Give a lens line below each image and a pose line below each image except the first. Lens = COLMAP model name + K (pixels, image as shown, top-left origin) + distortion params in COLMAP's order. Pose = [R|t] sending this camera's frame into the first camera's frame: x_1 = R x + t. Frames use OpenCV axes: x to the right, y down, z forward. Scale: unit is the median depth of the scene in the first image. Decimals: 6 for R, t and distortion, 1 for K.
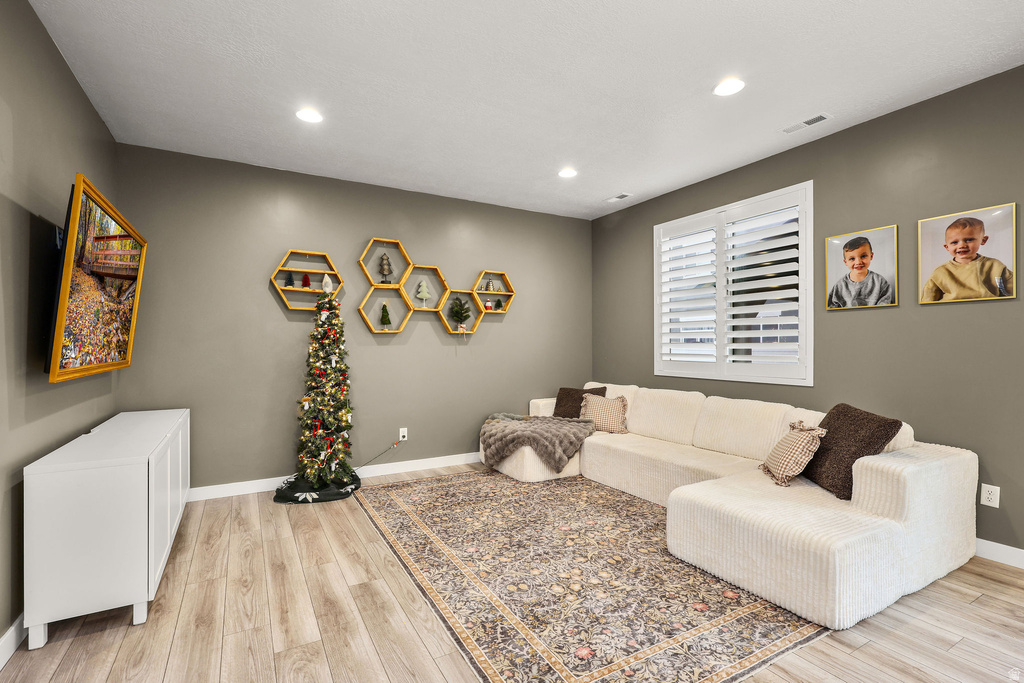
lens RADIAL K [[462.3, 0, 503.5], [0, 462.3, 348.0], [0, 0, 1]] dist [0.003179, -0.002163]
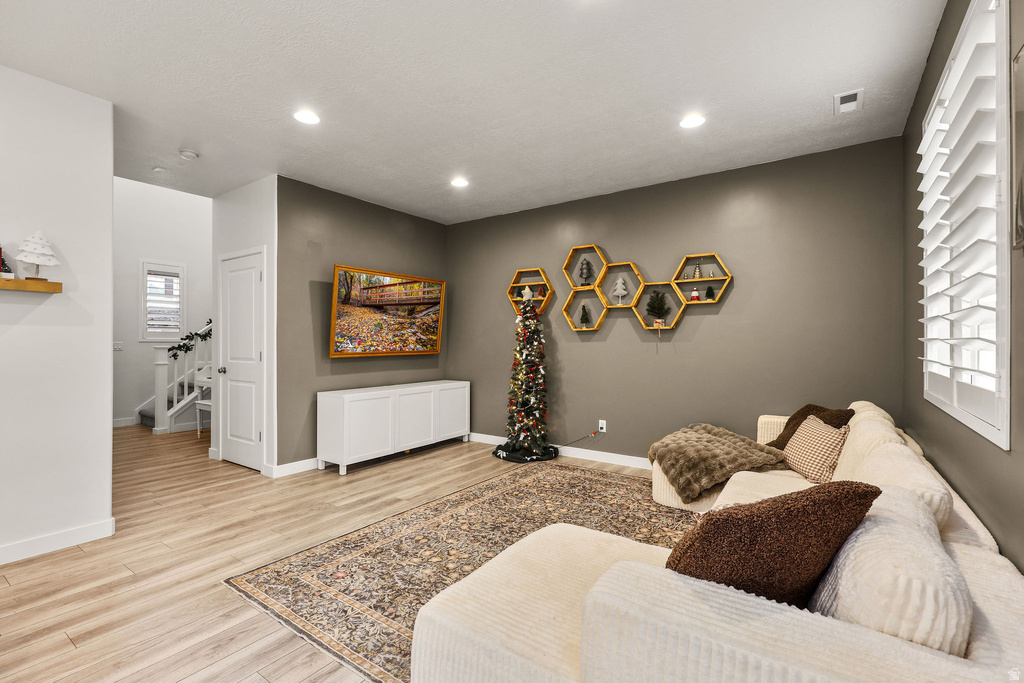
lens RADIAL K [[462.3, 0, 512.2], [0, 462.3, 343.8], [0, 0, 1]] dist [0.003179, -0.002163]
pose [[0.439627, 0.006093, -0.898160, 0.917143], [-0.009414, 0.999953, 0.002175, -0.002510], [0.898131, 0.007499, 0.439664, 0.503301]]
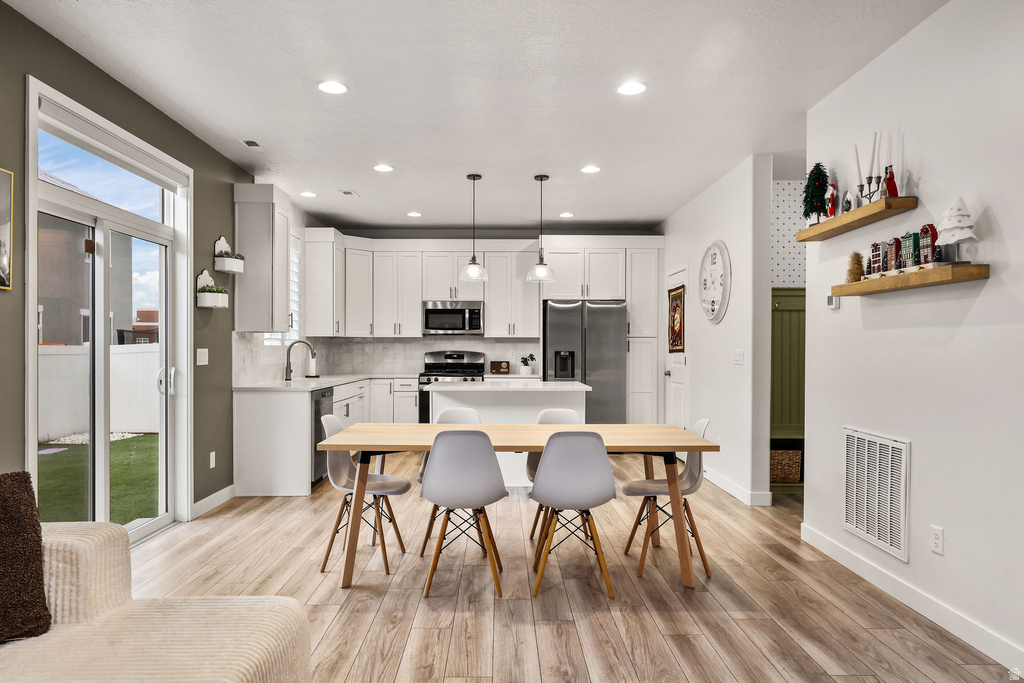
lens RADIAL K [[640.2, 0, 509.0], [0, 640.2, 351.9], [0, 0, 1]] dist [-0.001551, -0.001328]
pose [[-0.877952, 0.001040, 0.478748, -0.081301], [0.004854, 0.999966, 0.006729, -0.001067], [-0.478724, 0.008232, -0.877927, 1.125493]]
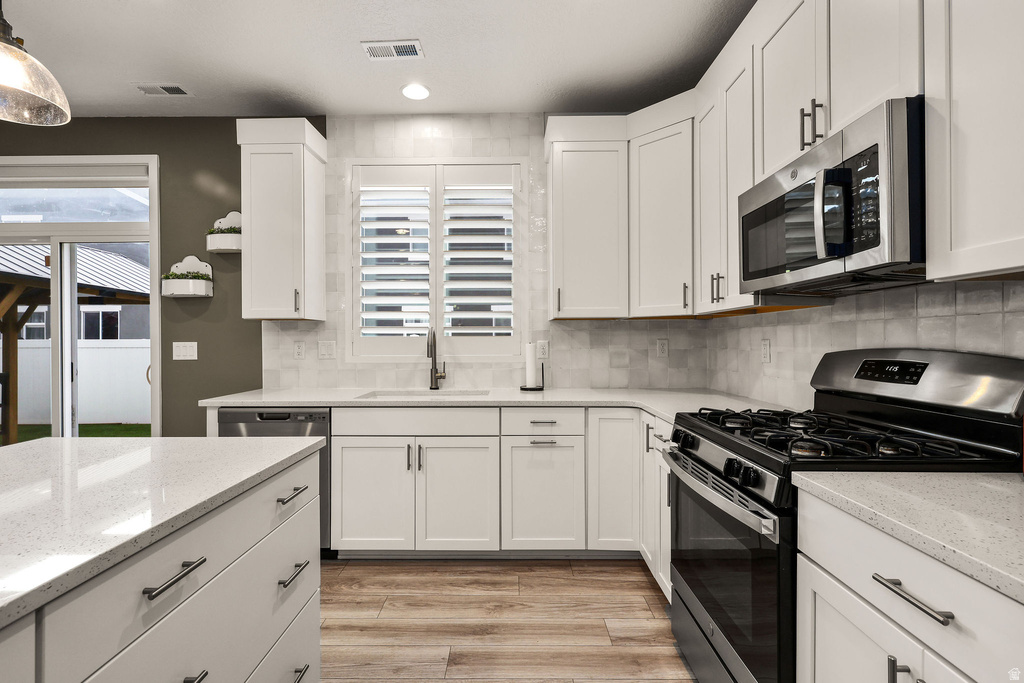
lens RADIAL K [[462.3, 0, 510.8], [0, 462.3, 336.9], [0, 0, 1]] dist [0.003179, -0.002163]
pose [[0.502520, 0.008243, 0.864526, 0.755313], [0.004795, 0.999913, -0.012321, 0.002407], [-0.864552, 0.010337, 0.502436, -0.950976]]
